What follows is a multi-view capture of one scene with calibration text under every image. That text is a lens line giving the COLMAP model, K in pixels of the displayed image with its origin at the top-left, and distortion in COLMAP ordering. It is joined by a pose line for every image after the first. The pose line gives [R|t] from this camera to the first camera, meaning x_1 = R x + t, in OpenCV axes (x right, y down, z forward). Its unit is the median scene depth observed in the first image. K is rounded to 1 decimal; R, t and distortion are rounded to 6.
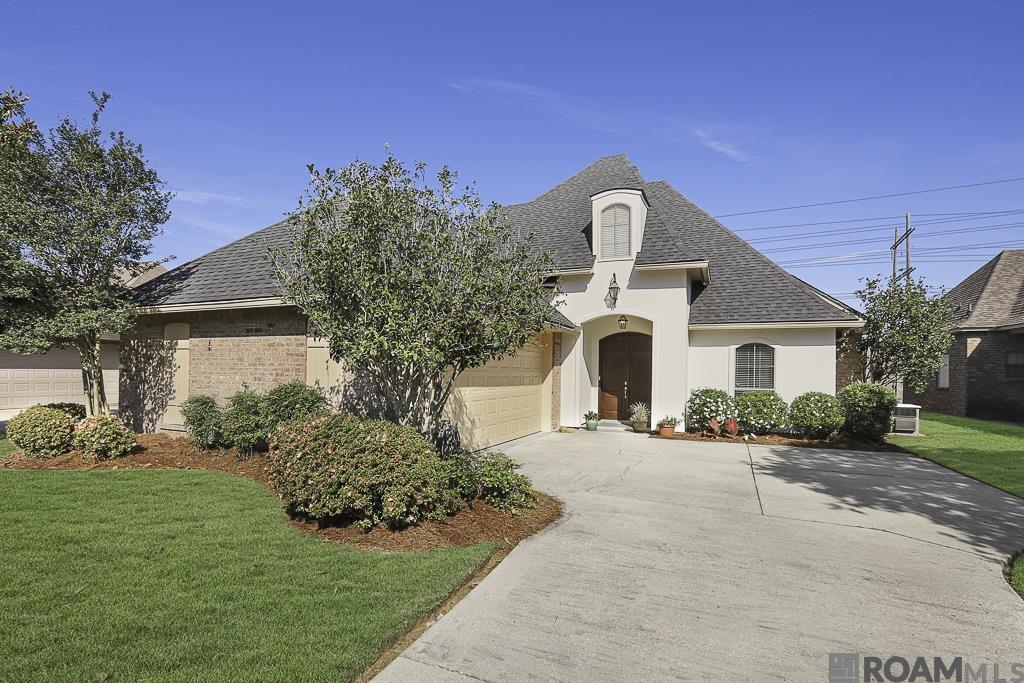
lens RADIAL K [[489.6, 0, 488.6], [0, 489.6, 367.1], [0, 0, 1]] dist [-0.011741, 0.007722]
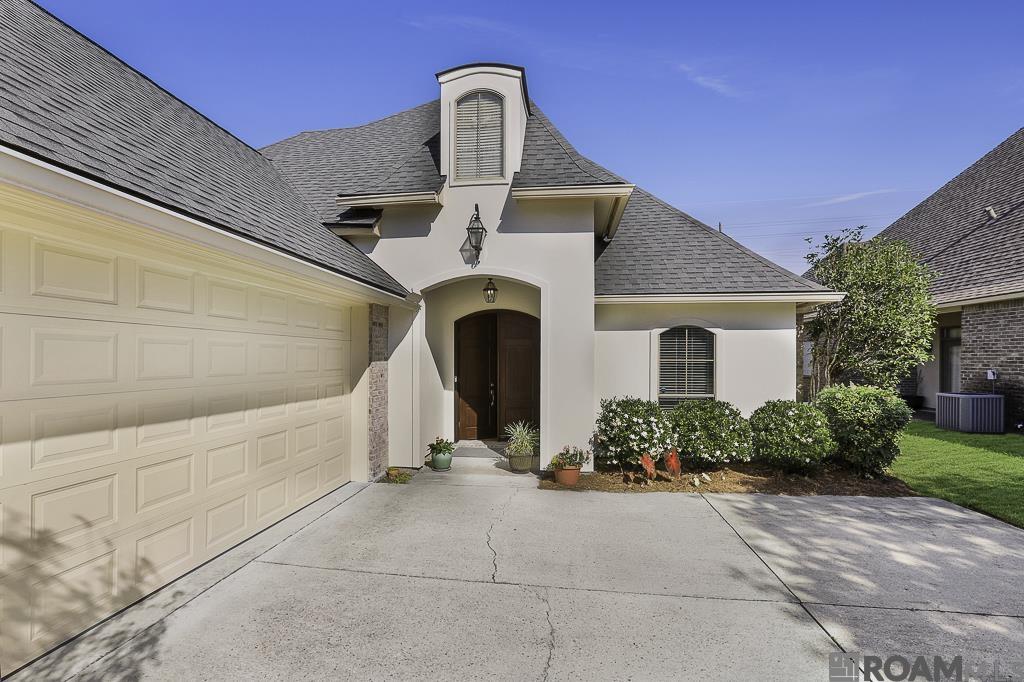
lens RADIAL K [[489.6, 0, 539.7], [0, 489.6, 347.8], [0, 0, 1]] dist [-0.011741, 0.007722]
pose [[0.927378, -0.002794, 0.374115, 0.110630], [0.010623, 0.999766, -0.018866, -0.008638], [-0.373974, 0.021471, 0.927191, 0.446646]]
